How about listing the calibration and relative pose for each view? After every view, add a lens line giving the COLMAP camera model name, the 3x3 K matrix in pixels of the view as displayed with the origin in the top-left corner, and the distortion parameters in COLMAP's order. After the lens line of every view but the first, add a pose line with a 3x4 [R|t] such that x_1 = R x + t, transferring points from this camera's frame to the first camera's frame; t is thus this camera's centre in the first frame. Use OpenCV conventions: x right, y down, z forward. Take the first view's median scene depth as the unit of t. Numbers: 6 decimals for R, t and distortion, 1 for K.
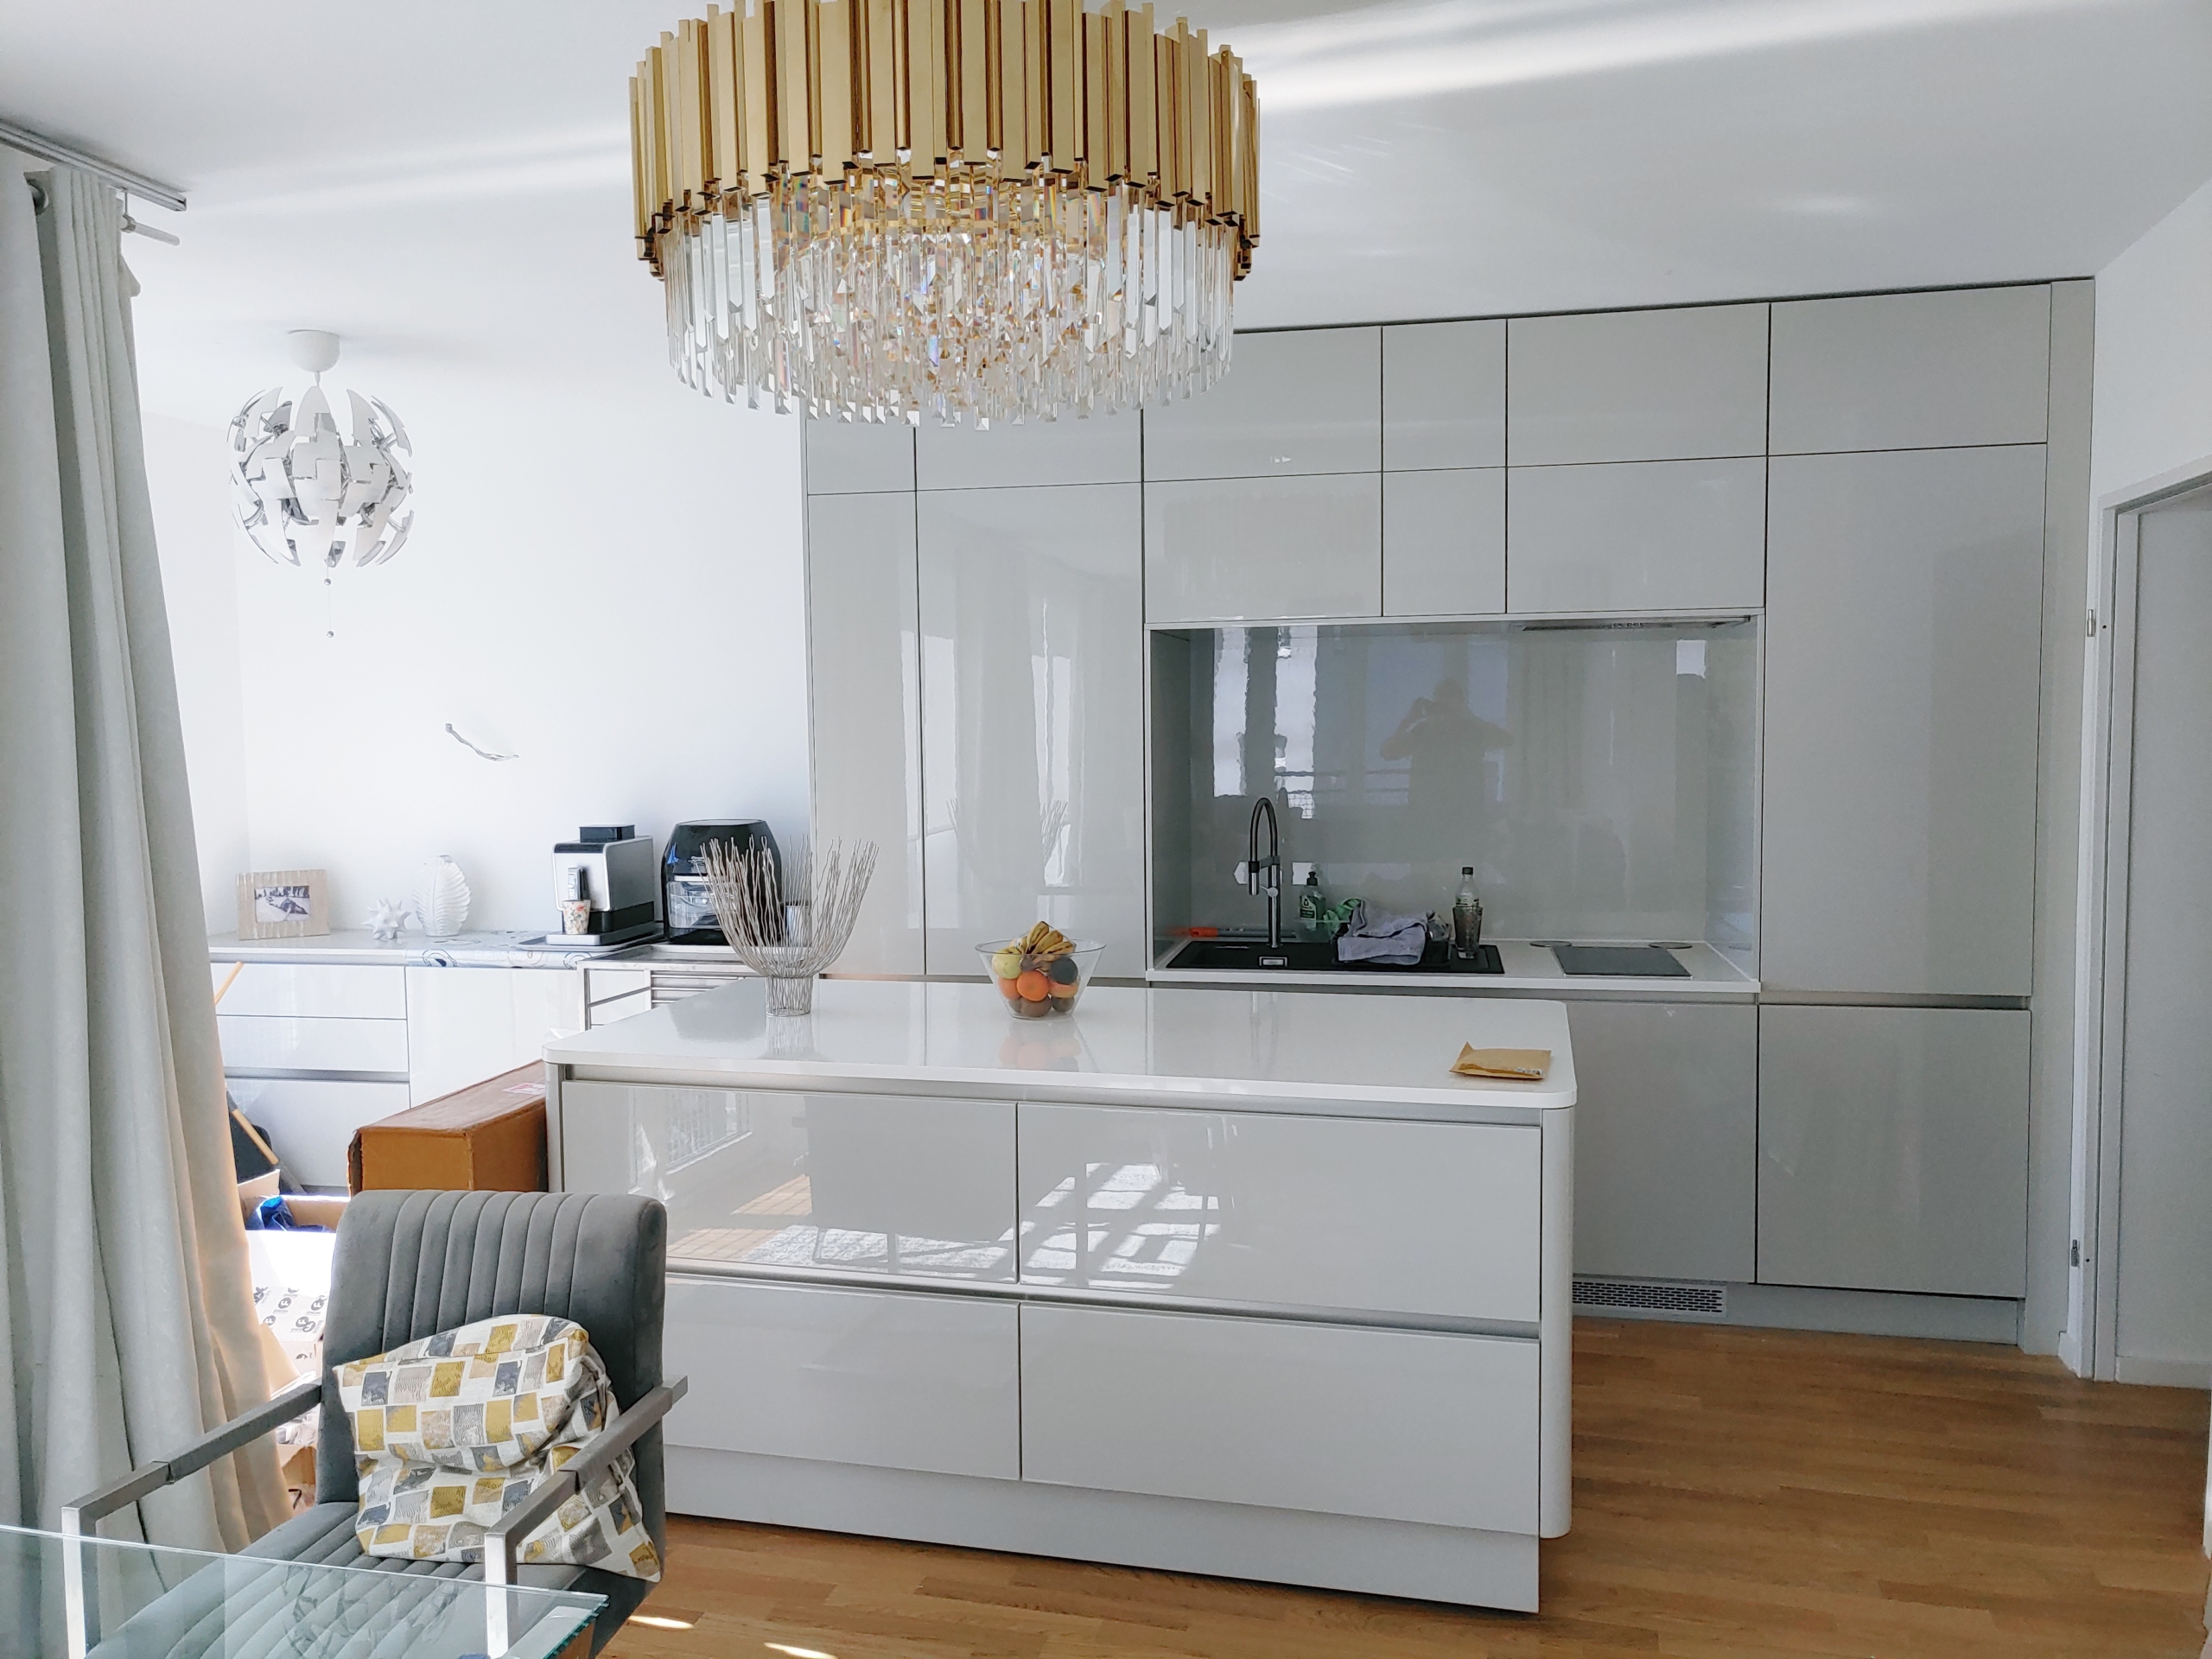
lens RADIAL K [[1724.0, 0, 1105.4], [0, 1724.0, 834.1], [0, 0, 1]] dist [0.022356, 0.001426]
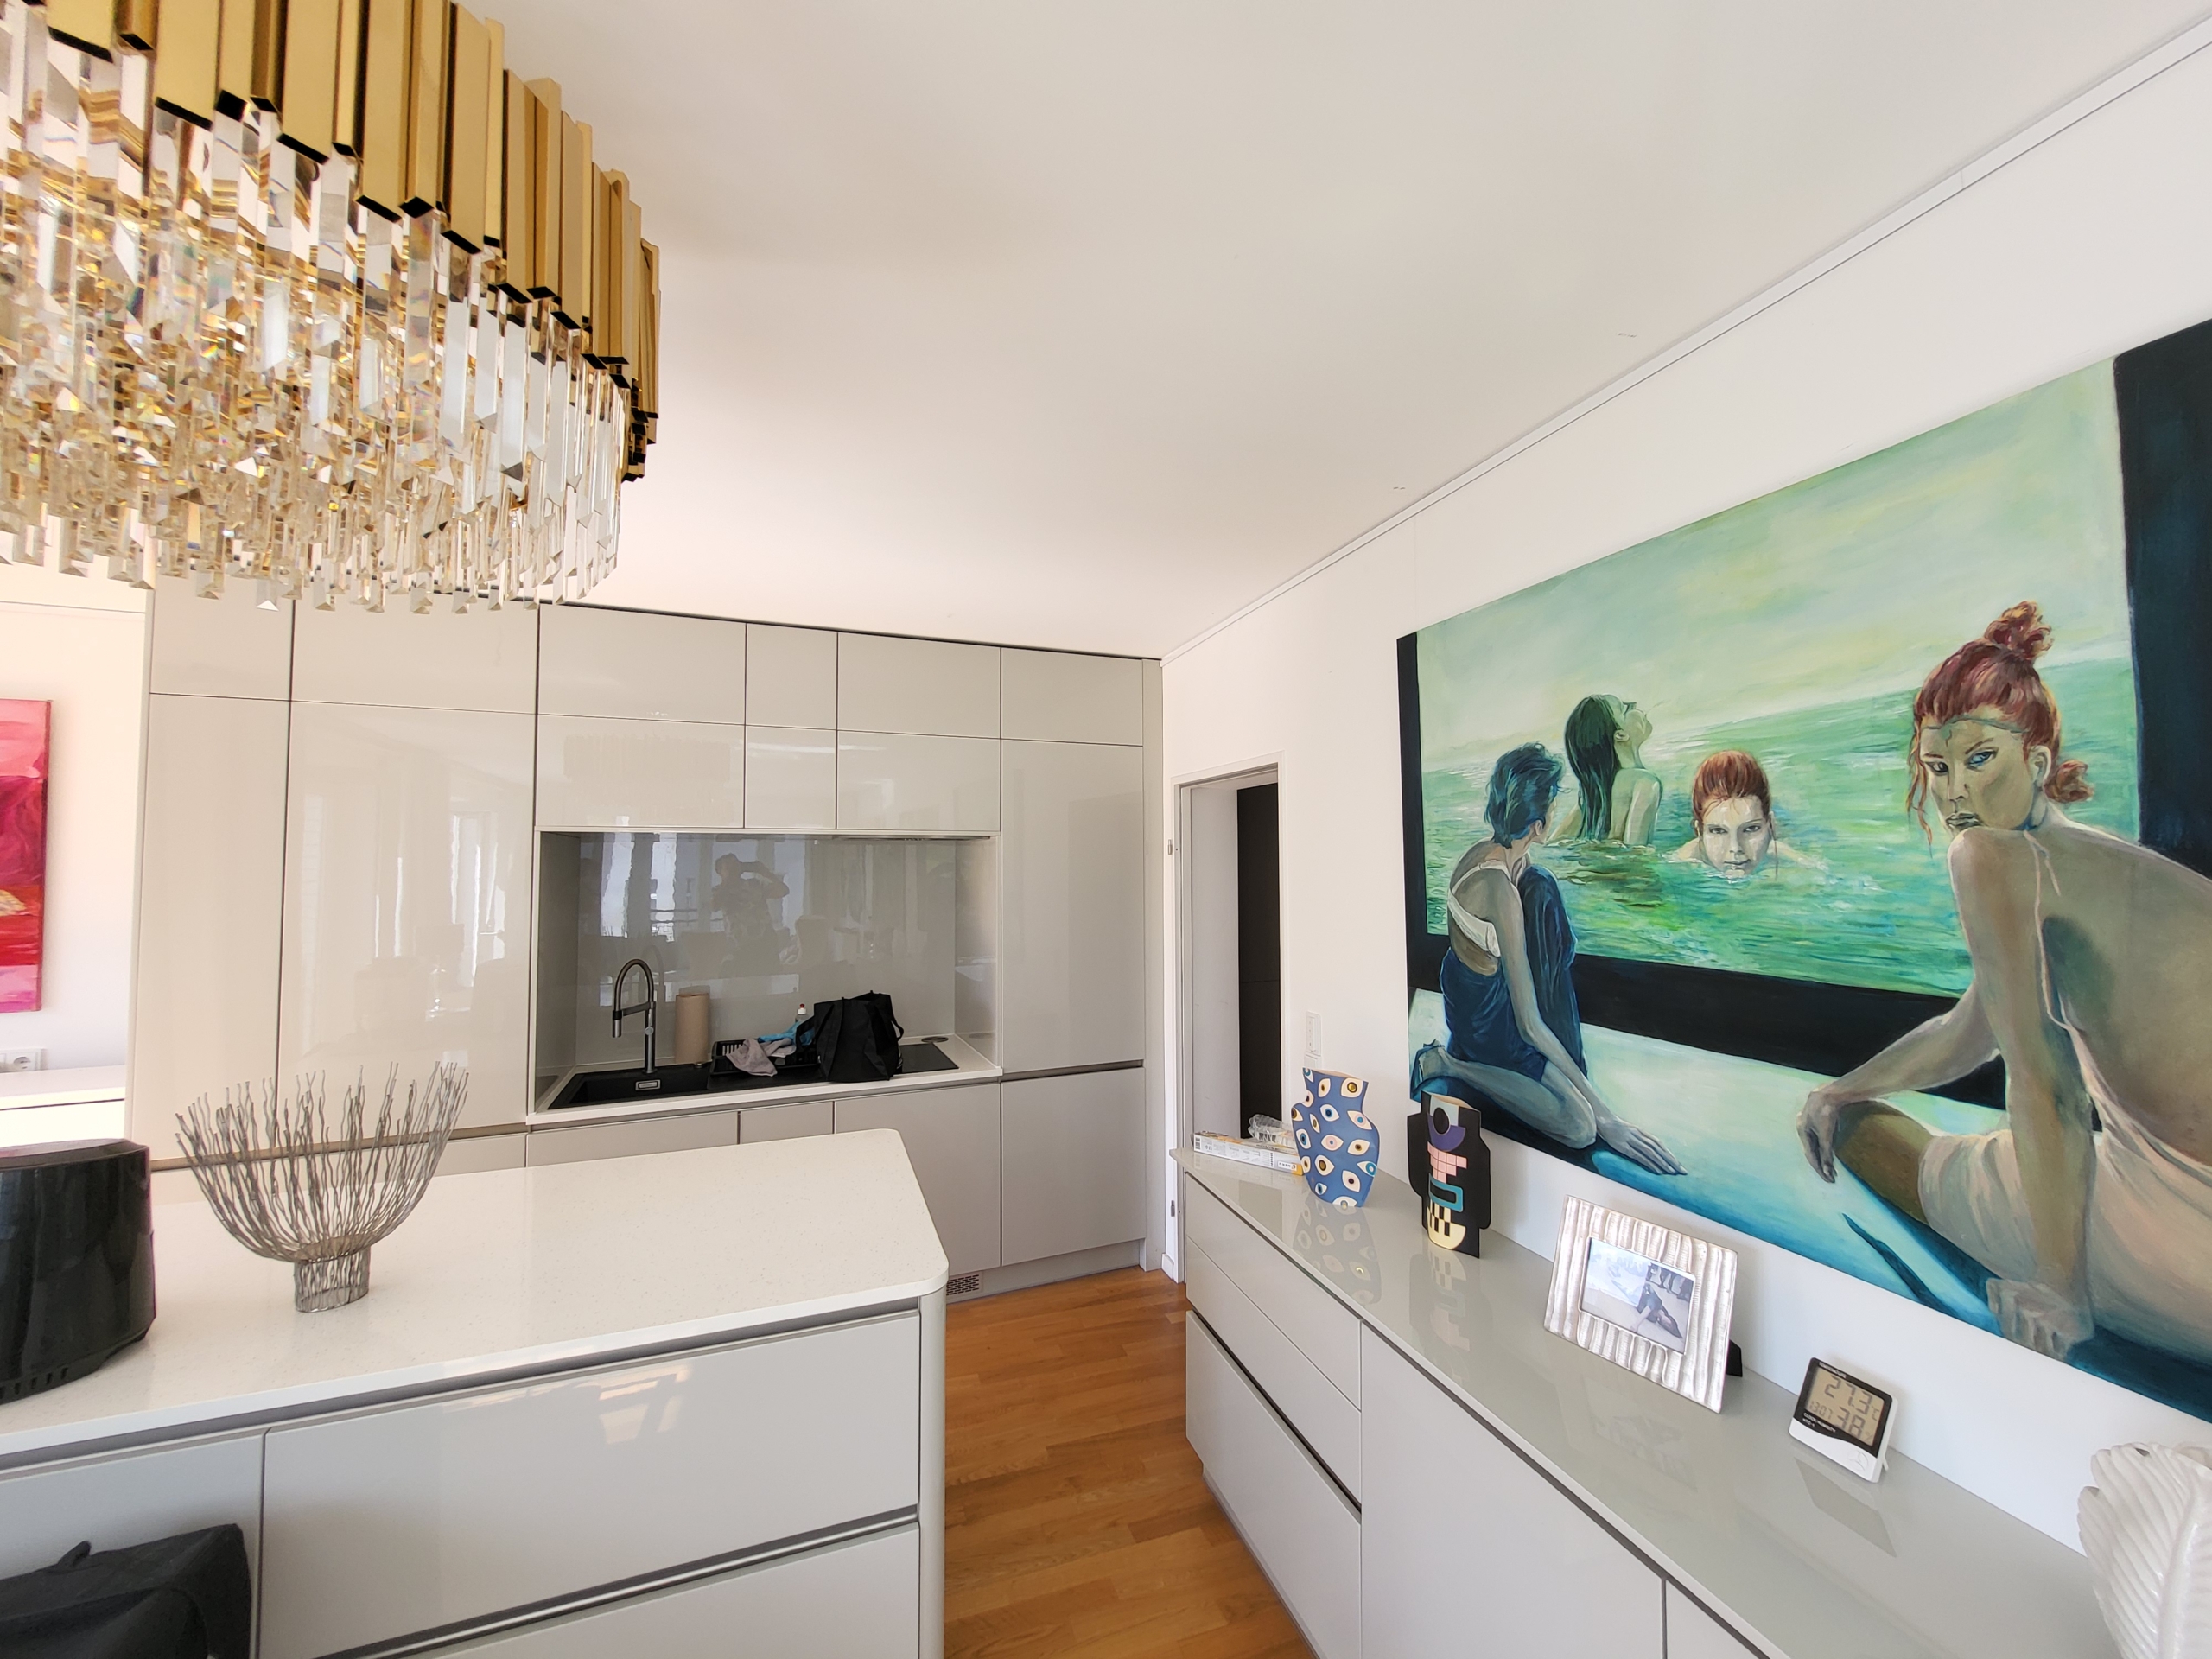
lens RADIAL K [[864.7, 0, 1129.0], [0, 864.7, 830.3], [0, 0, 1]] dist [-0.001952, -0.000433]
pose [[0.823190, 0.030893, 0.566925, 0.022812], [0.033825, 0.994077, -0.103284, -0.044490], [-0.566758, 0.104199, 0.817269, 0.275167]]
